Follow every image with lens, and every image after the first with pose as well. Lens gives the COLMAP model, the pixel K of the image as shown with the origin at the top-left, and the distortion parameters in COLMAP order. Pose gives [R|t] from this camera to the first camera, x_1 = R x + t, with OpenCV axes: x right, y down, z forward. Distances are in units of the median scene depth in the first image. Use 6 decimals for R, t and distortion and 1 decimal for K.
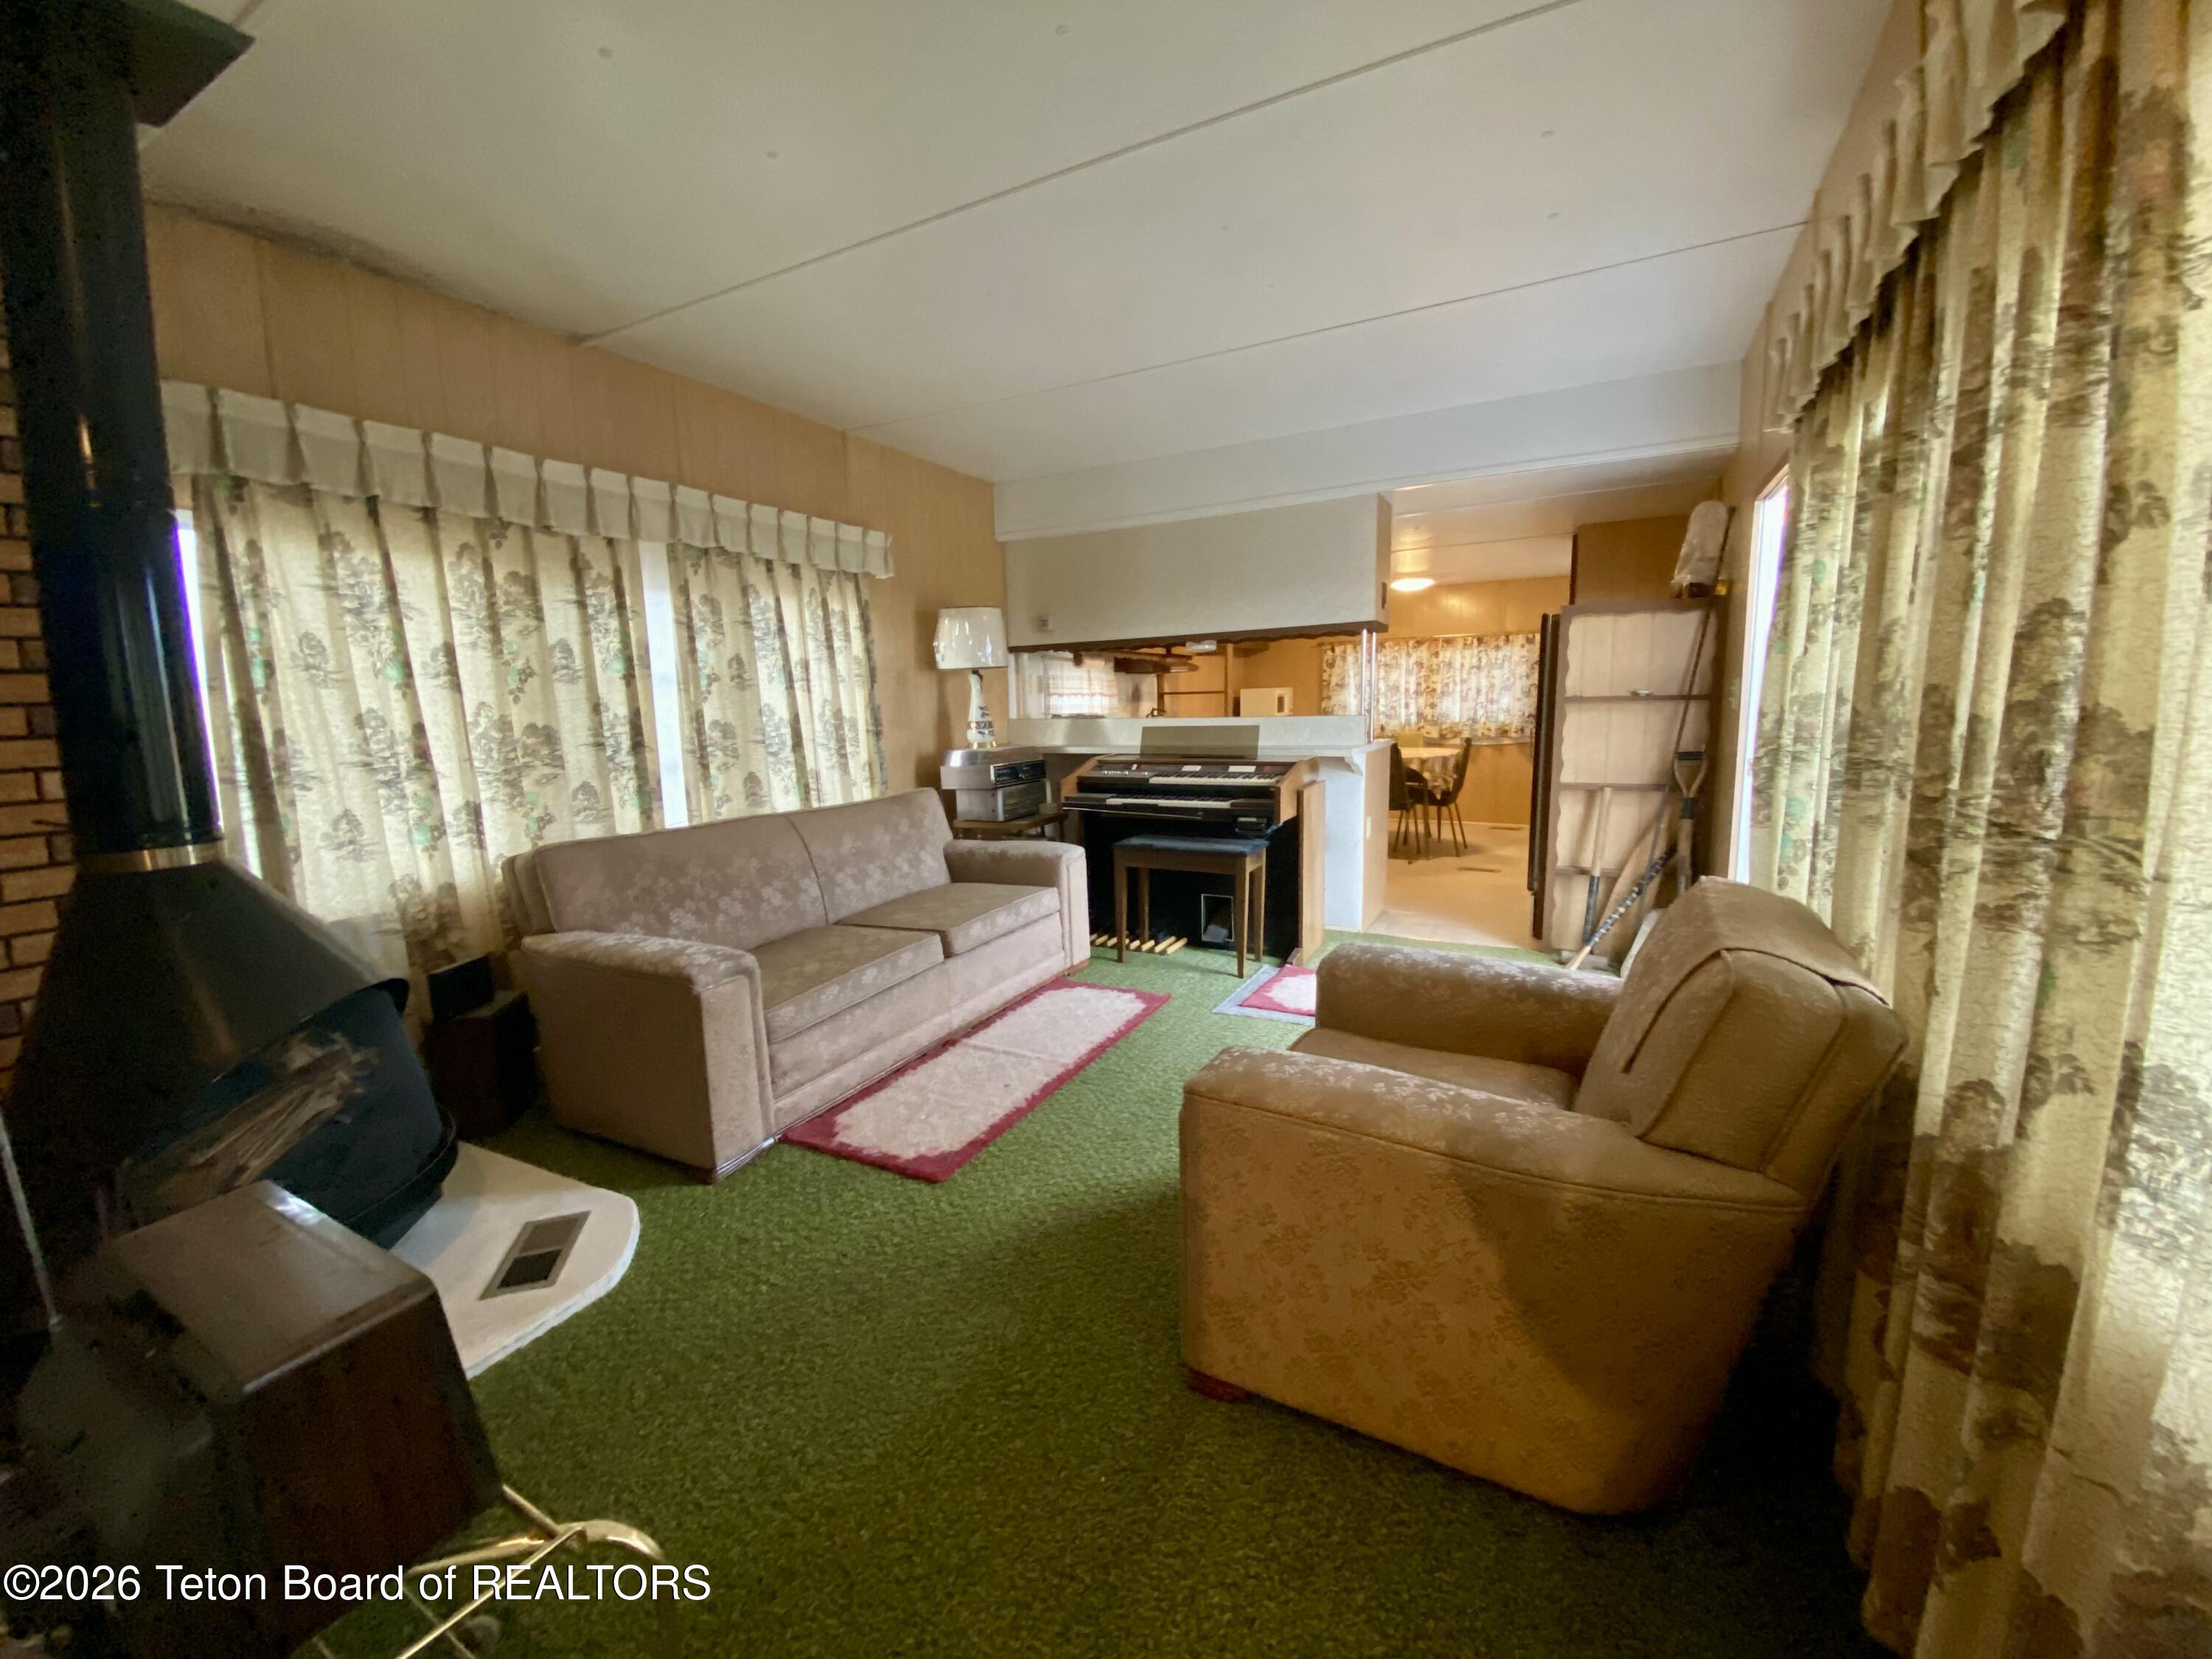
lens RADIAL K [[886.0, 0, 1094.2], [0, 886.0, 837.8], [0, 0, 1]] dist [0.033999, -0.027439]
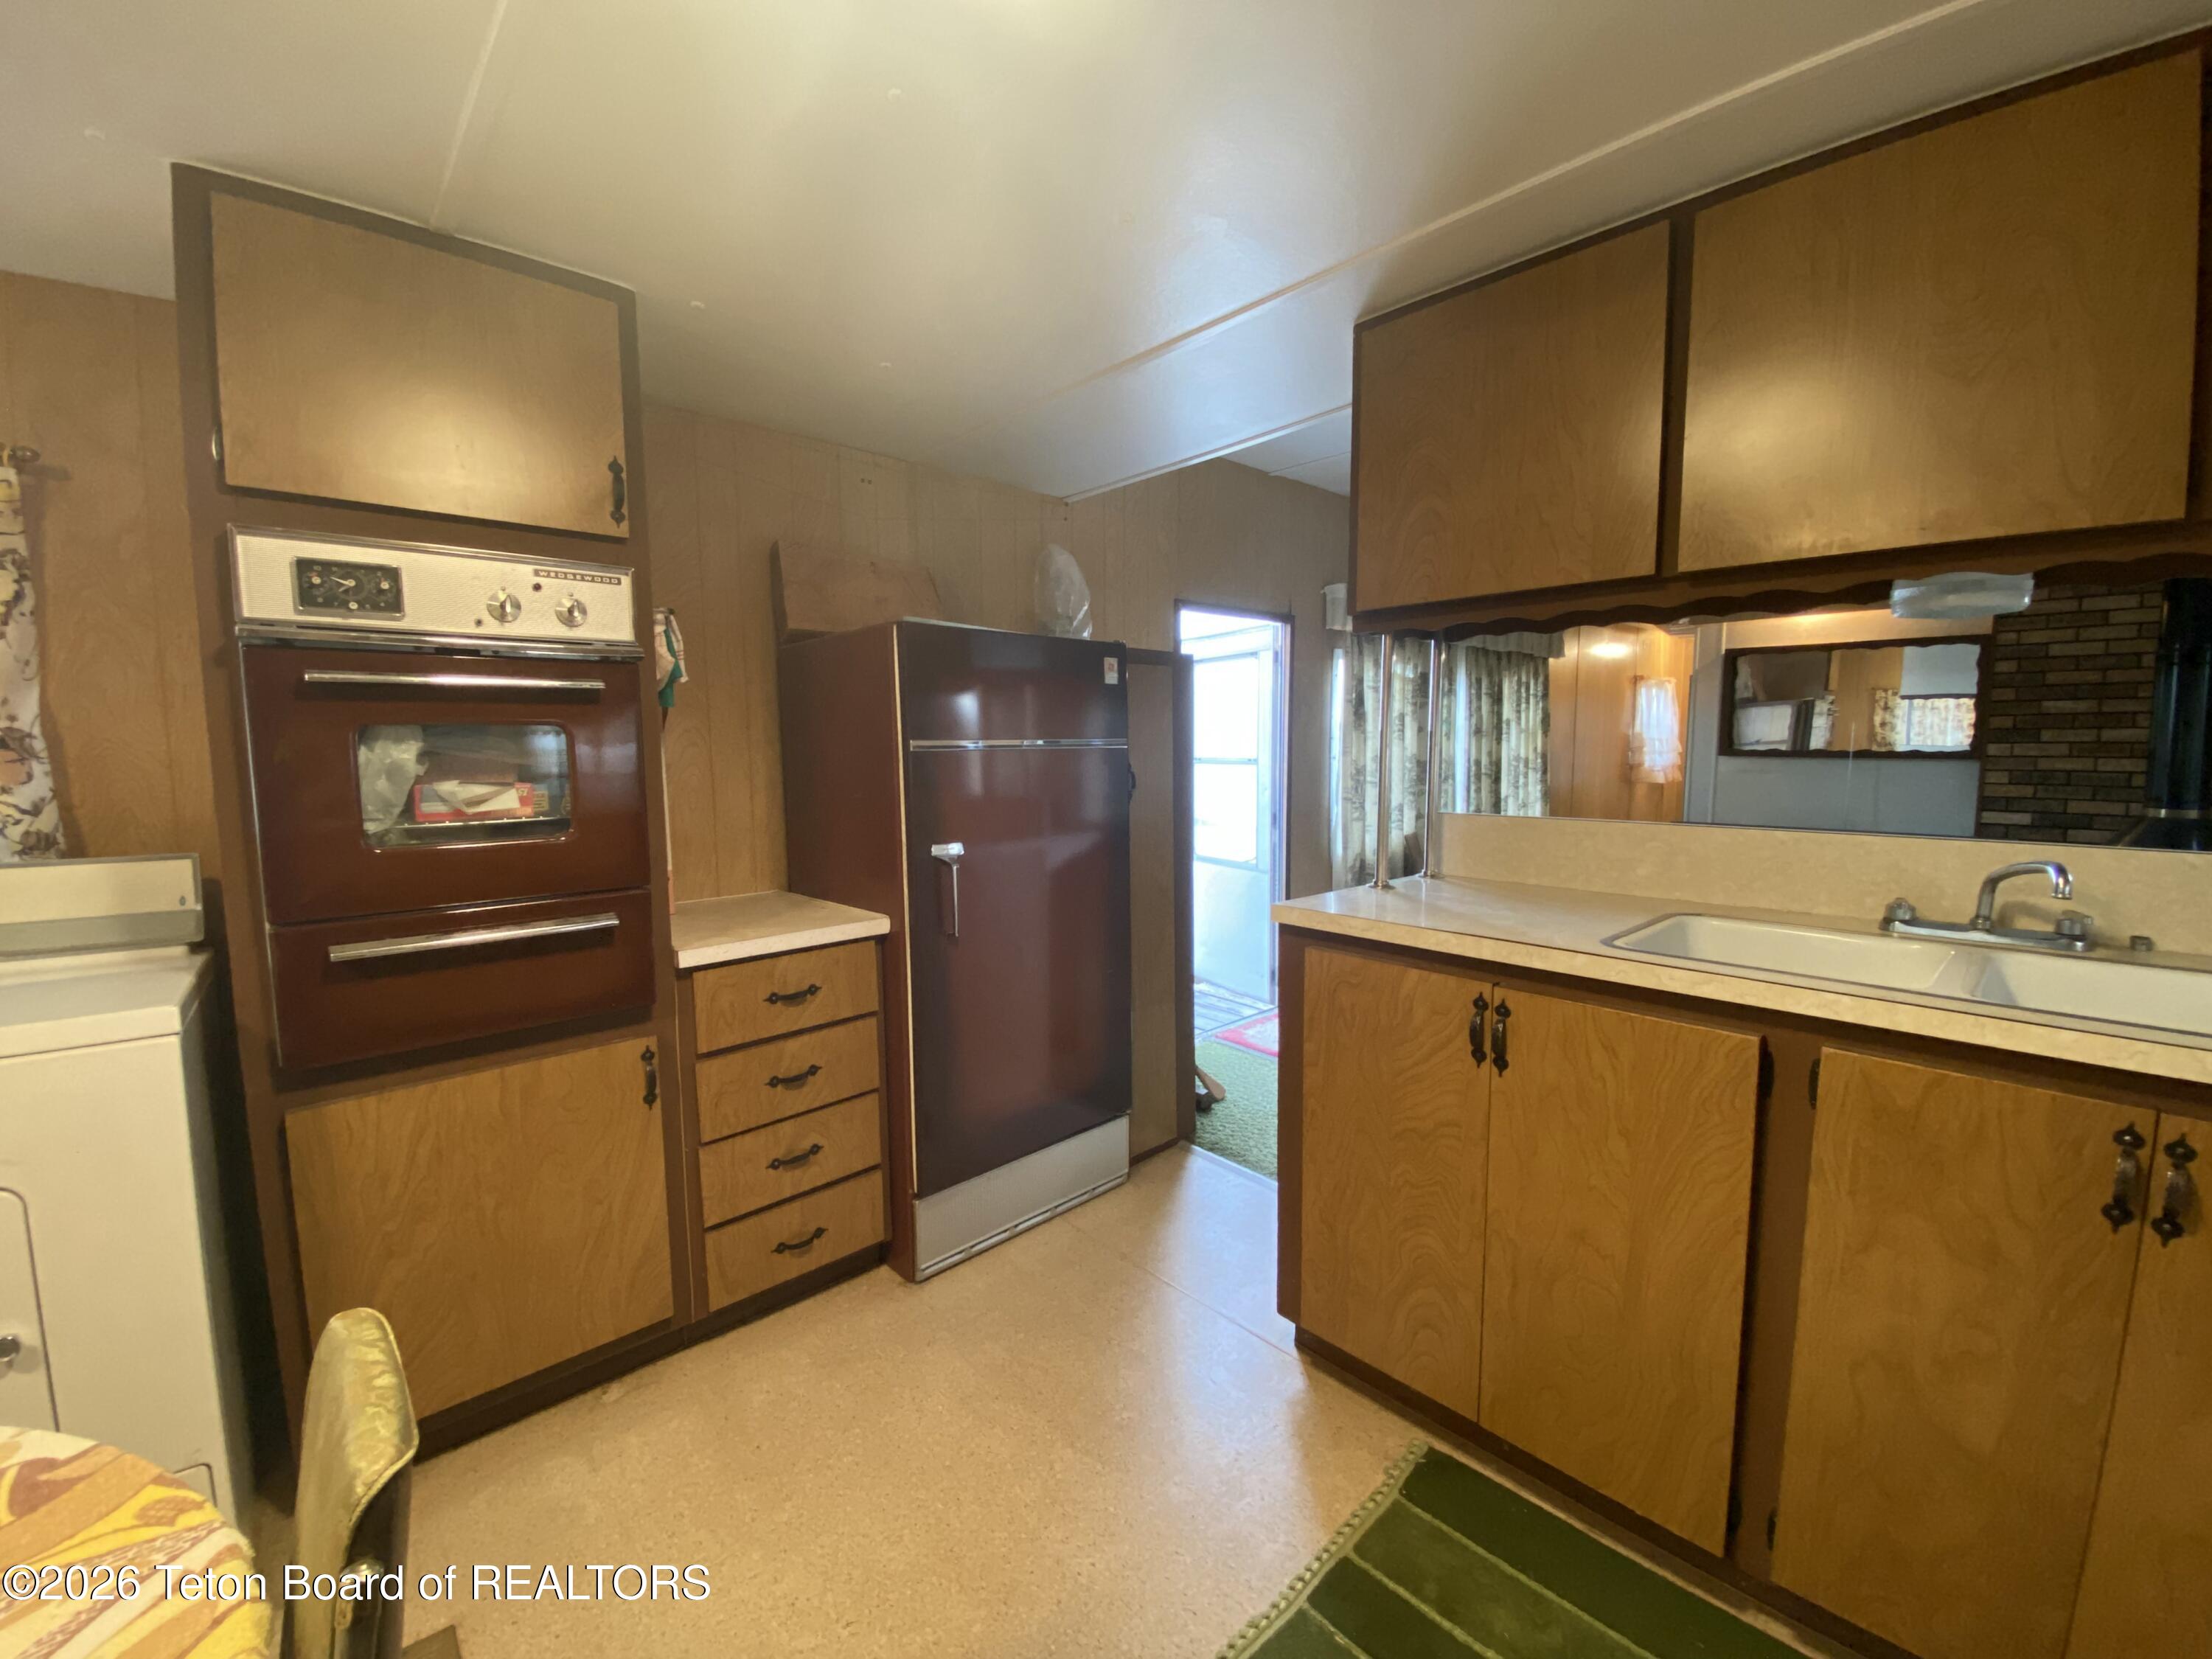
lens RADIAL K [[903.1, 0, 1101.5], [0, 903.1, 828.0], [0, 0, 1]] dist [0.012302, -0.017421]
pose [[-0.947199, 0.004010, 0.320620, 0.390415], [0.080438, 0.970919, 0.225490, -0.324497], [-0.310392, 0.239374, -0.919976, 1.899346]]
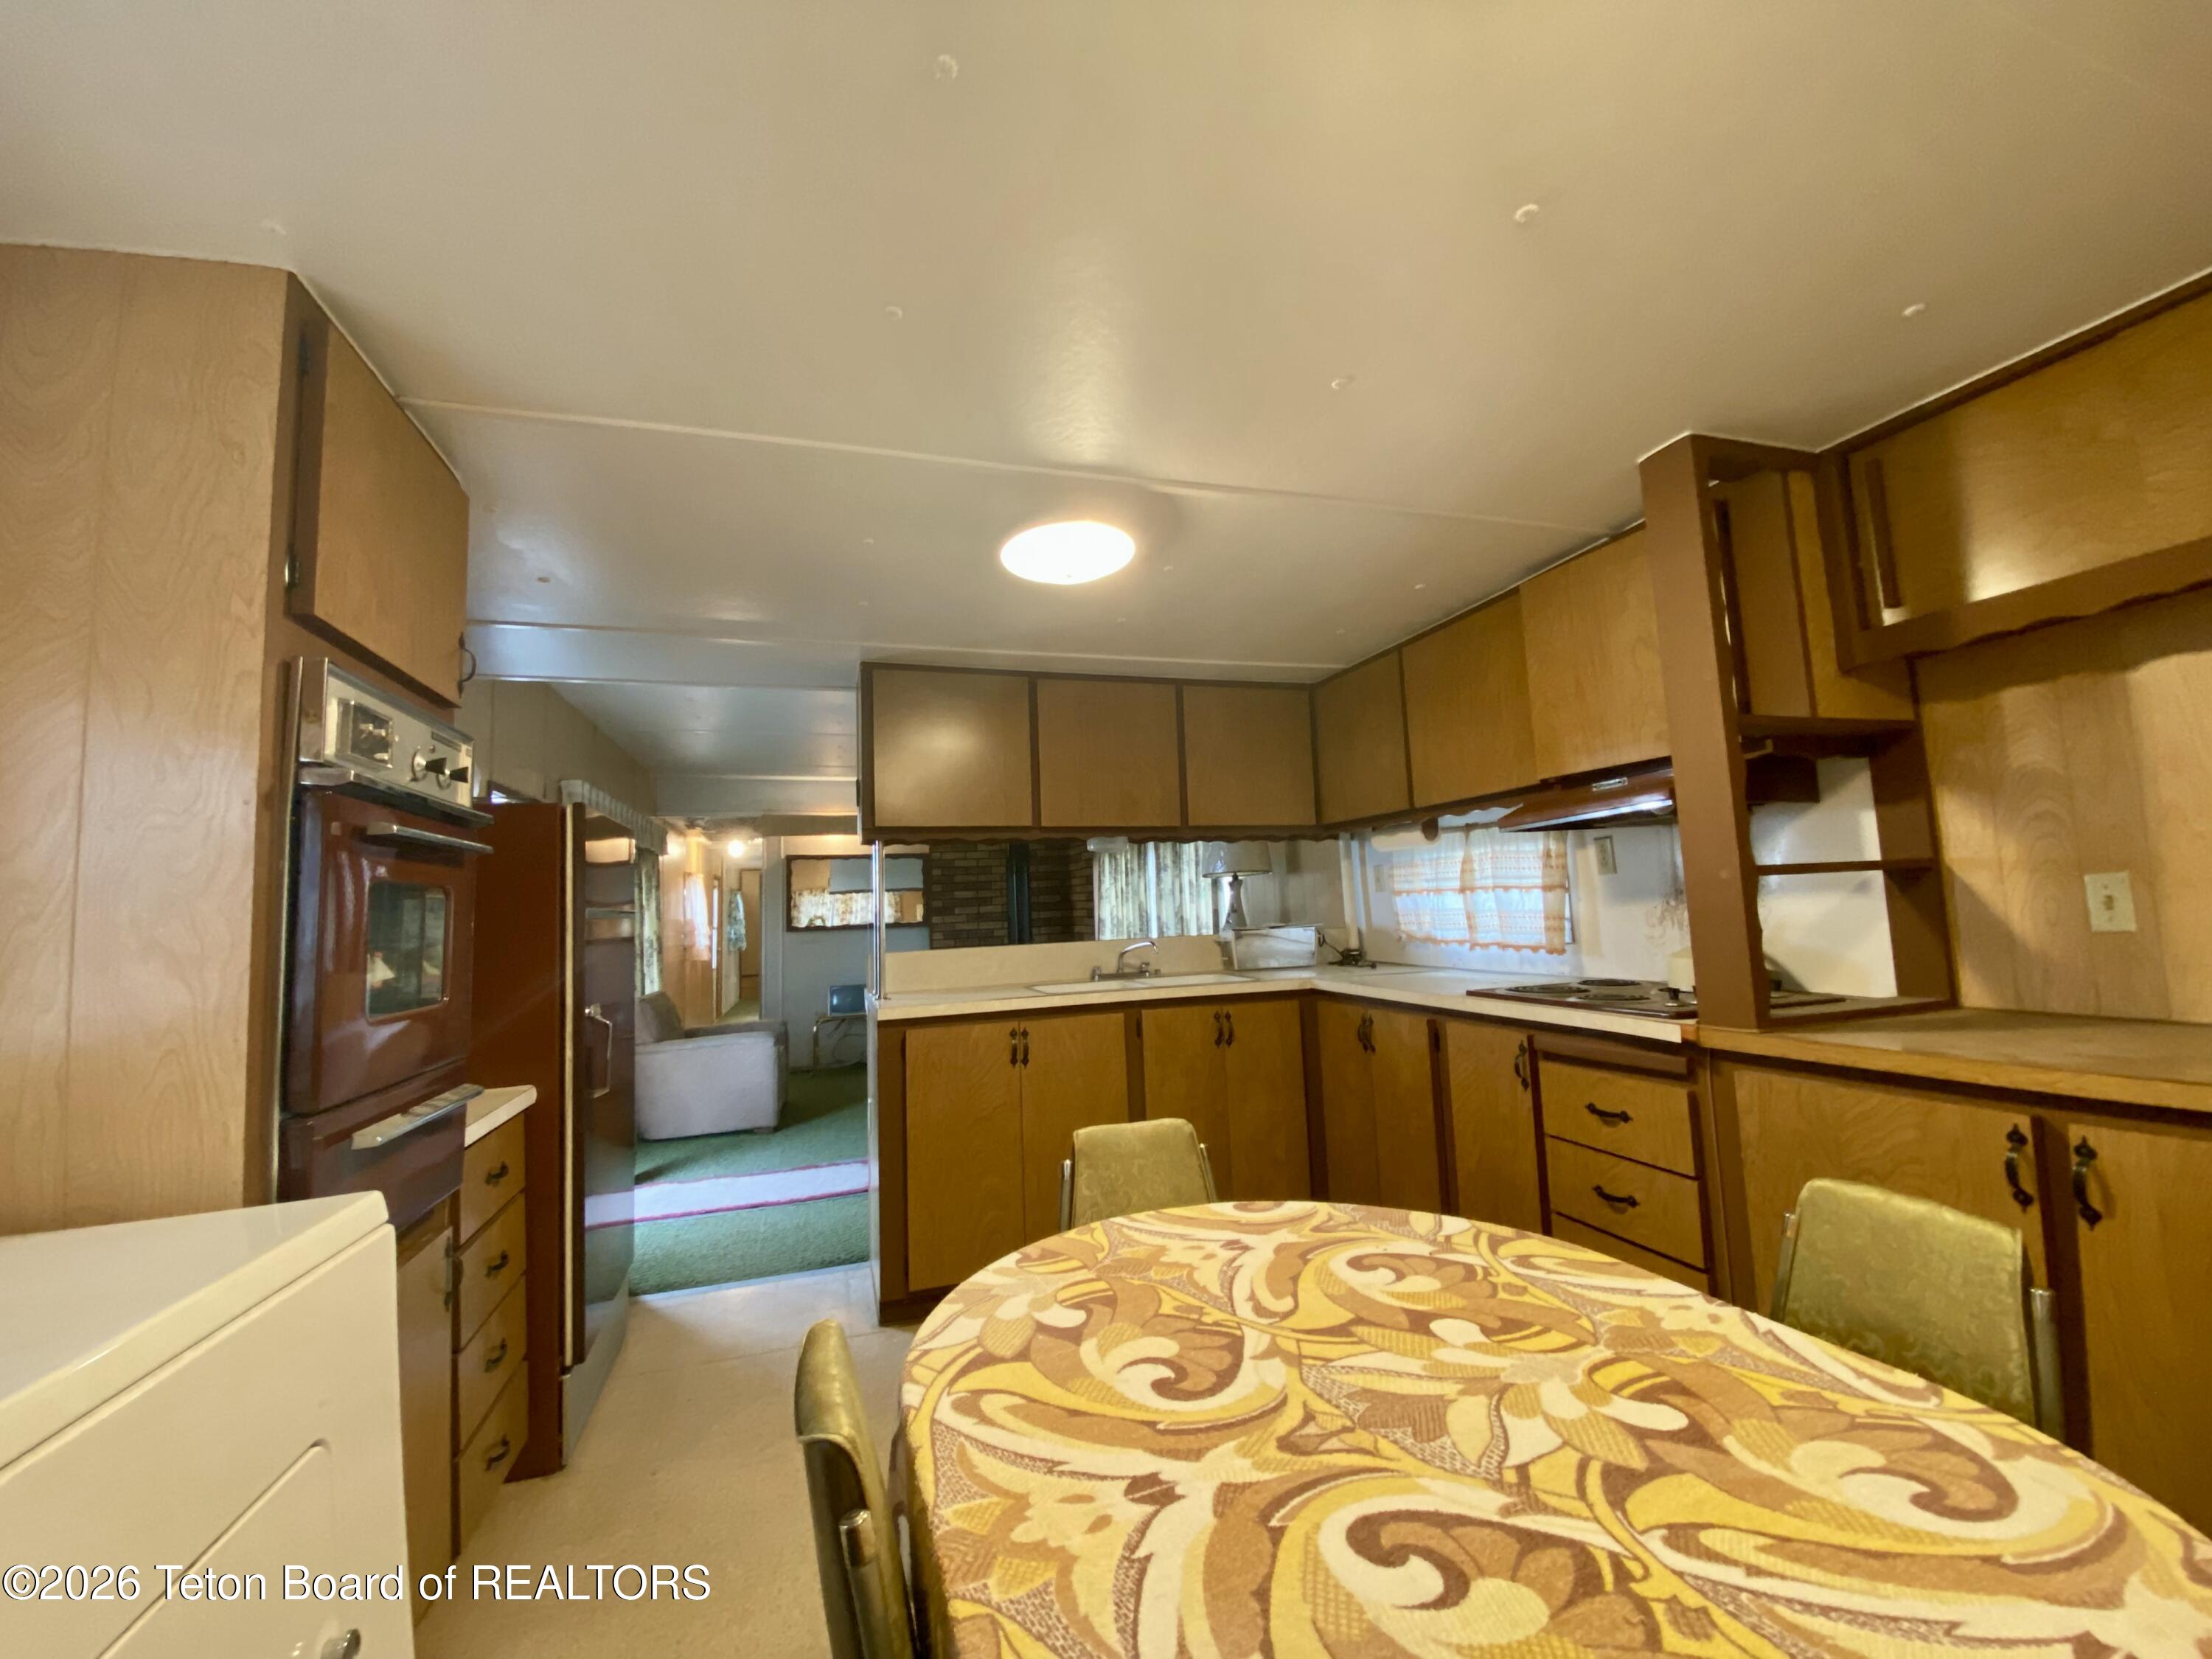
lens RADIAL K [[902.7, 0, 1102.5], [0, 902.7, 825.3], [0, 0, 1]] dist [0.051091, -0.035203]
pose [[-0.690393, -0.011932, -0.723336, 0.924579], [-0.047084, 0.998485, 0.028469, -0.354715], [0.721901, 0.053712, -0.689909, 2.103694]]
